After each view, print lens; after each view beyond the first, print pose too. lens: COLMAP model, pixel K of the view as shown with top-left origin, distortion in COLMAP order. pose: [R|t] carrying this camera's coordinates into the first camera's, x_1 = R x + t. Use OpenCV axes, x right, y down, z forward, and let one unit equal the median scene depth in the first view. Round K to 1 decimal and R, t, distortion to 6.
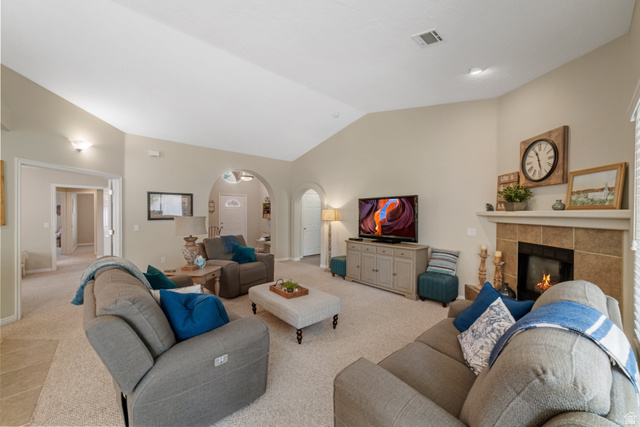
lens RADIAL K [[243.8, 0, 321.4], [0, 243.8, 215.0], [0, 0, 1]] dist [-0.000239, 0.001289]
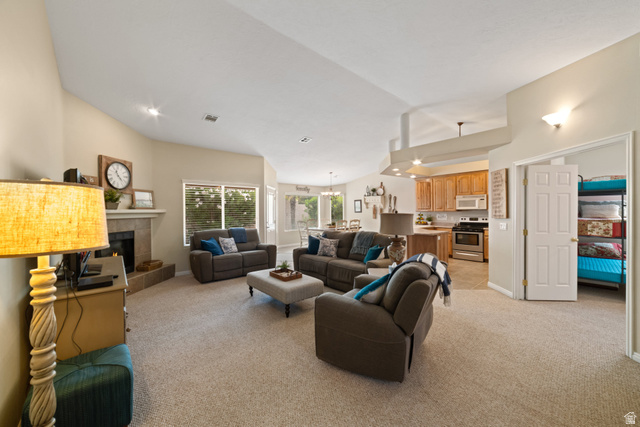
lens RADIAL K [[243.8, 0, 321.6], [0, 243.8, 210.8], [0, 0, 1]] dist [-0.000239, 0.001289]
pose [[-0.999982, 0.005915, 0.000785, -0.226508], [0.005921, 0.999947, 0.008400, -0.009061], [-0.000736, 0.008404, -0.999964, 1.599676]]
